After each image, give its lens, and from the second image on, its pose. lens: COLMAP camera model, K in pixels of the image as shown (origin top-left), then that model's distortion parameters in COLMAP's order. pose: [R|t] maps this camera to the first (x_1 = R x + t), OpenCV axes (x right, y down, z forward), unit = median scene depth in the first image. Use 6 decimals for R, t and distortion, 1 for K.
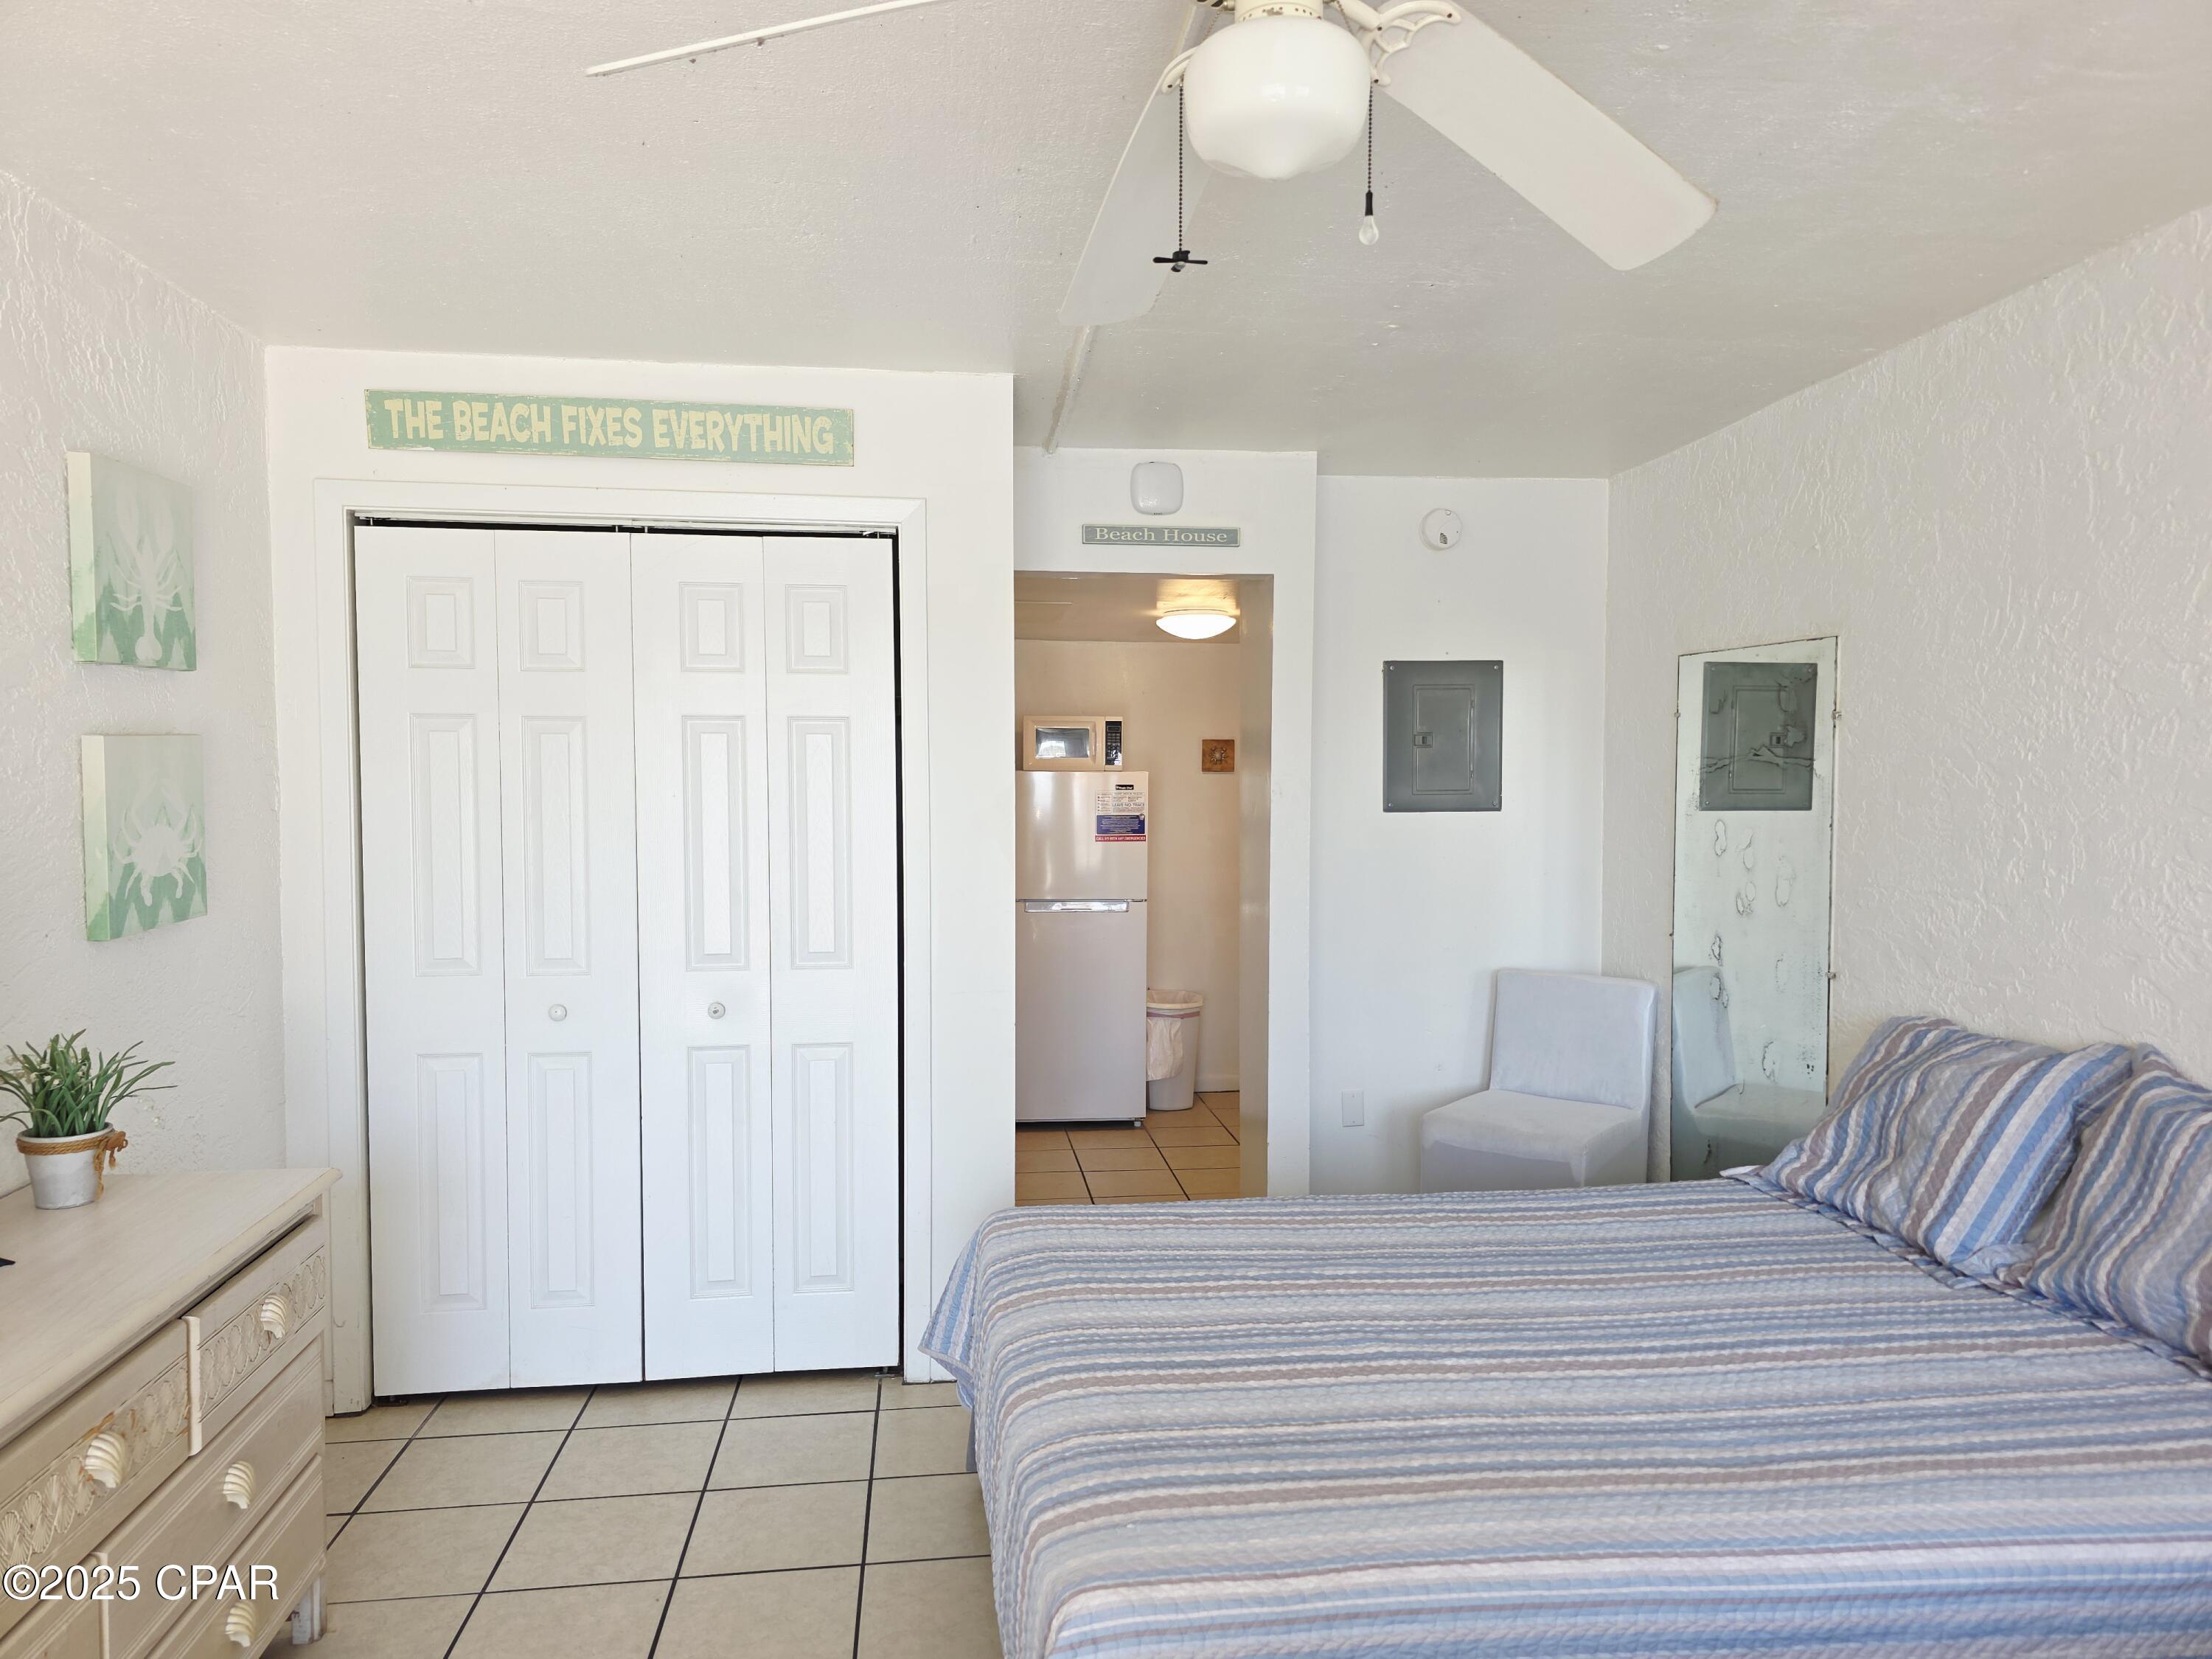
lens RADIAL K [[1477.1, 0, 1097.9], [0, 1477.1, 844.6], [0, 0, 1]] dist [0.020654, -0.005934]
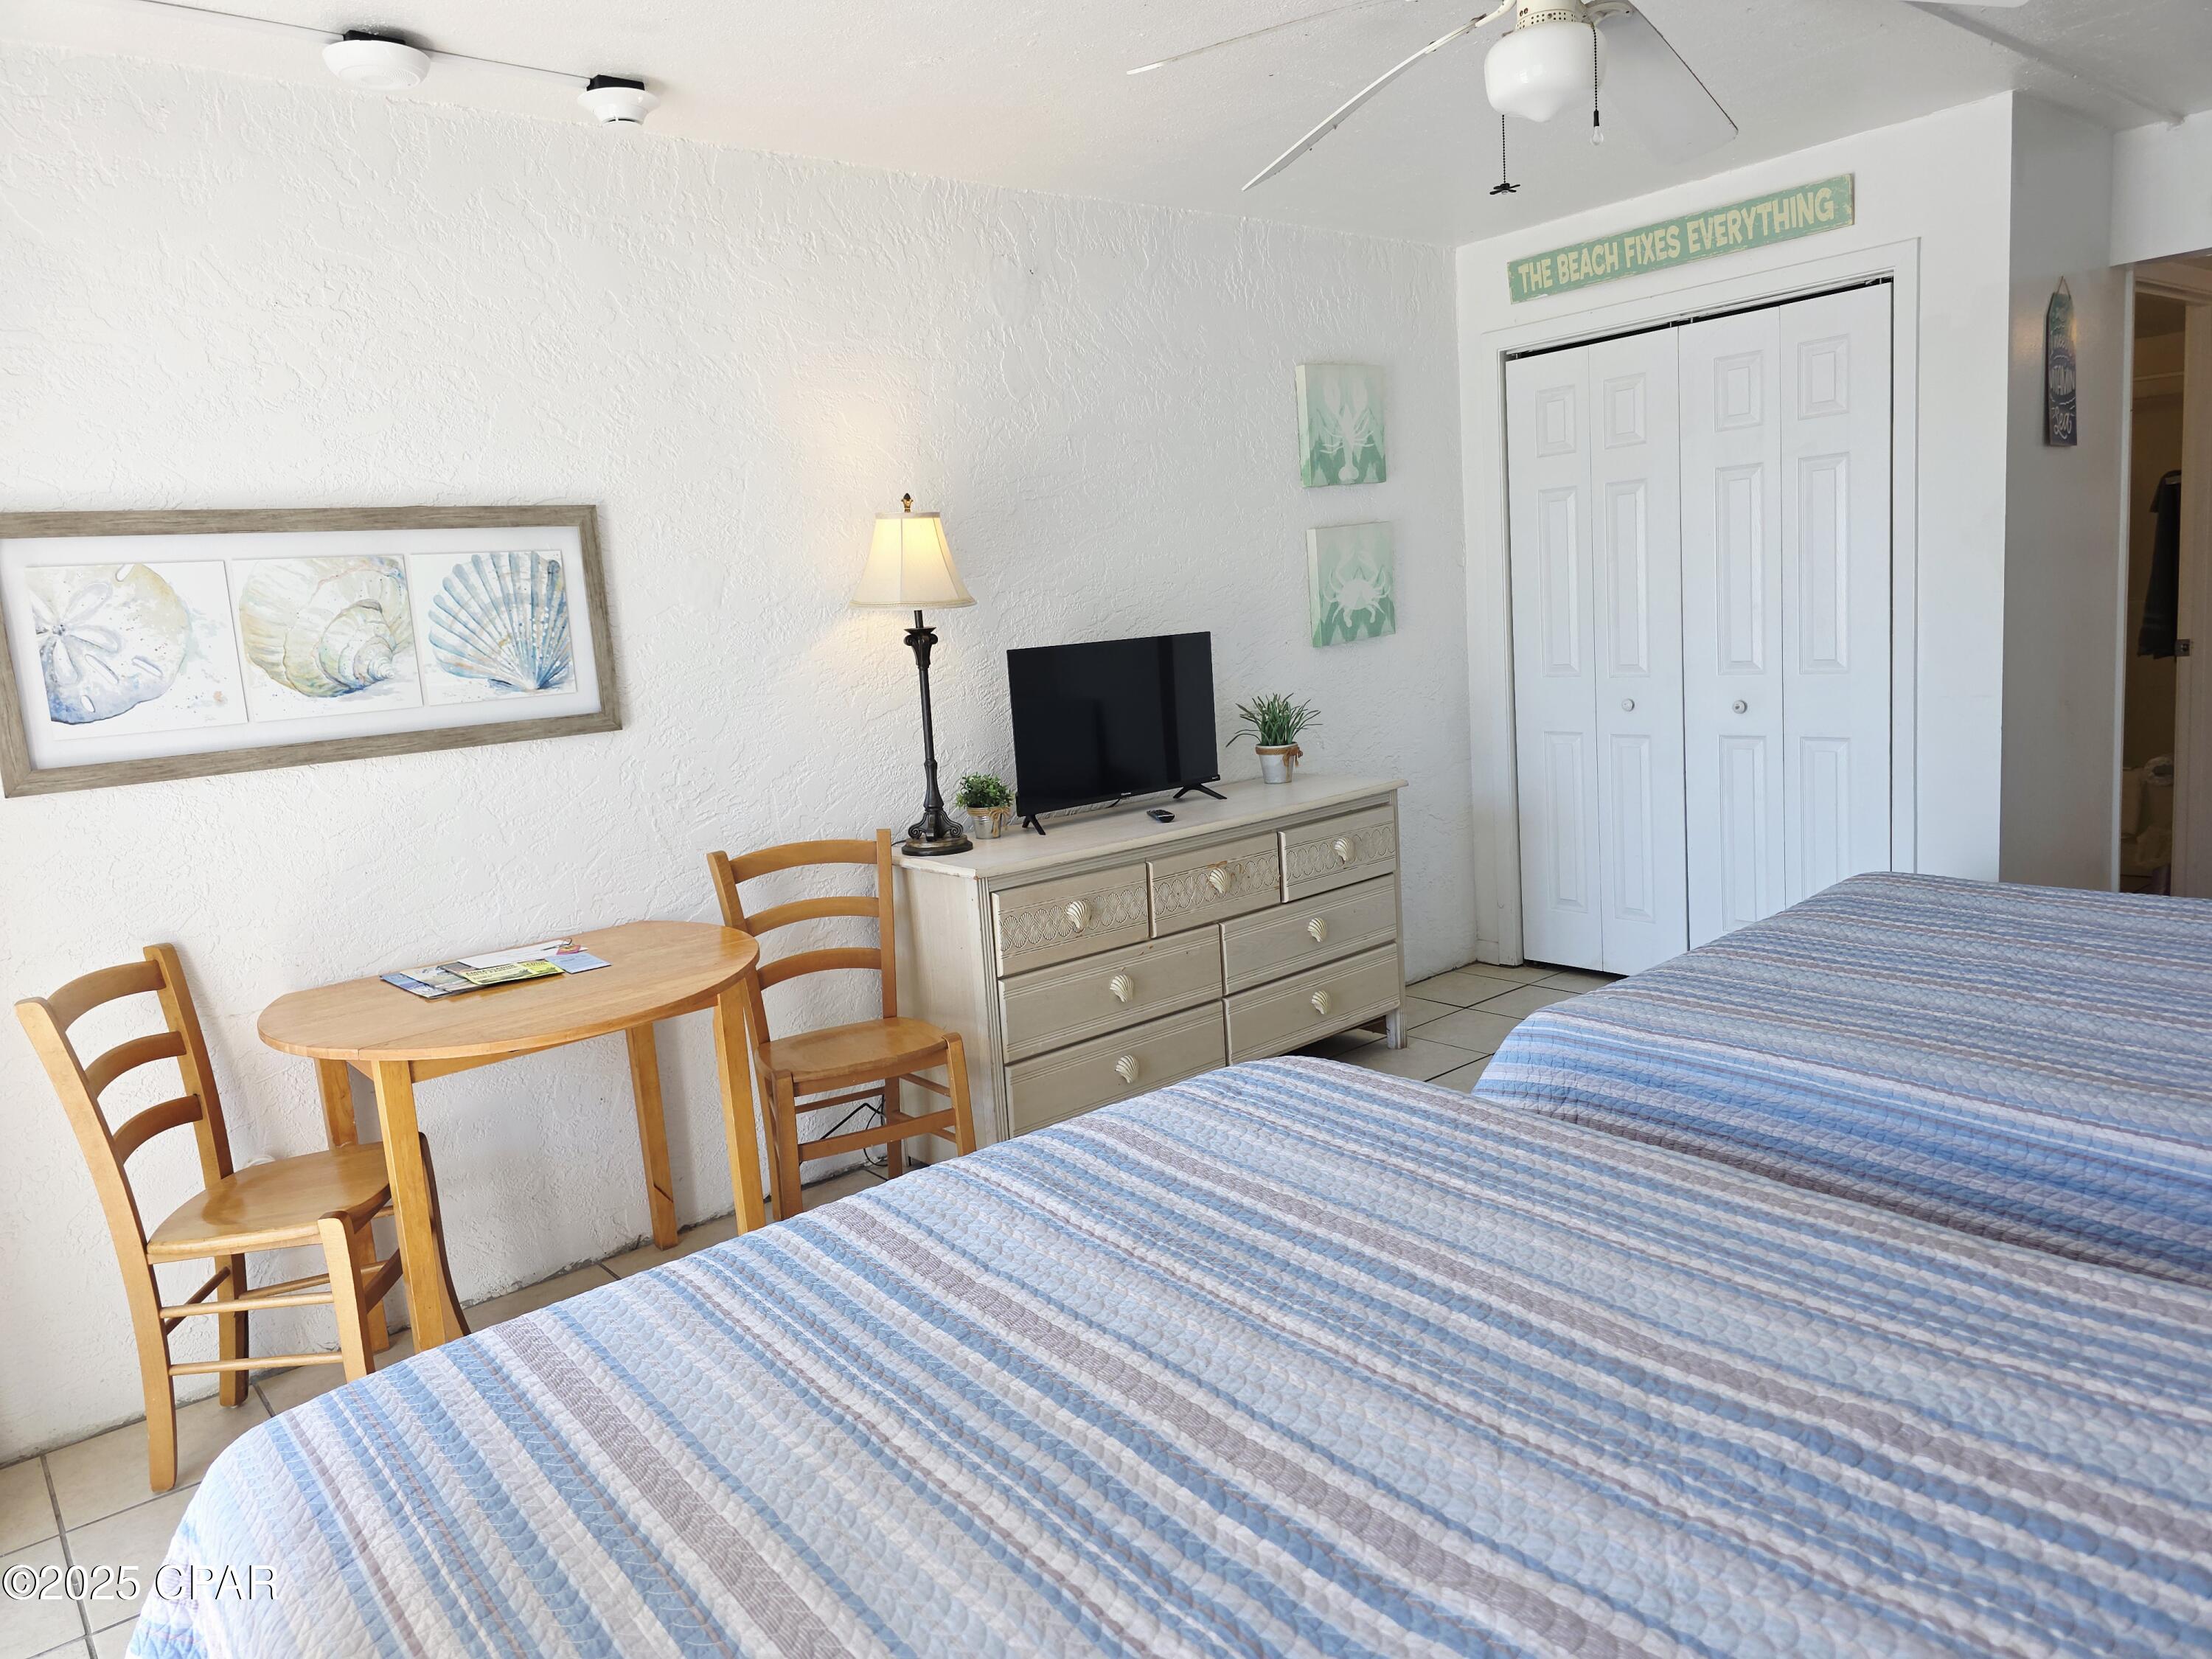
lens RADIAL K [[1477.1, 0, 1099.9], [0, 1477.1, 807.0], [0, 0, 1]] dist [0.020654, -0.005934]
pose [[0.535422, 0.076964, -0.841070, 0.529470], [0.039903, 0.992422, 0.116216, 0.030490], [0.843641, -0.095786, 0.528294, -0.128319]]
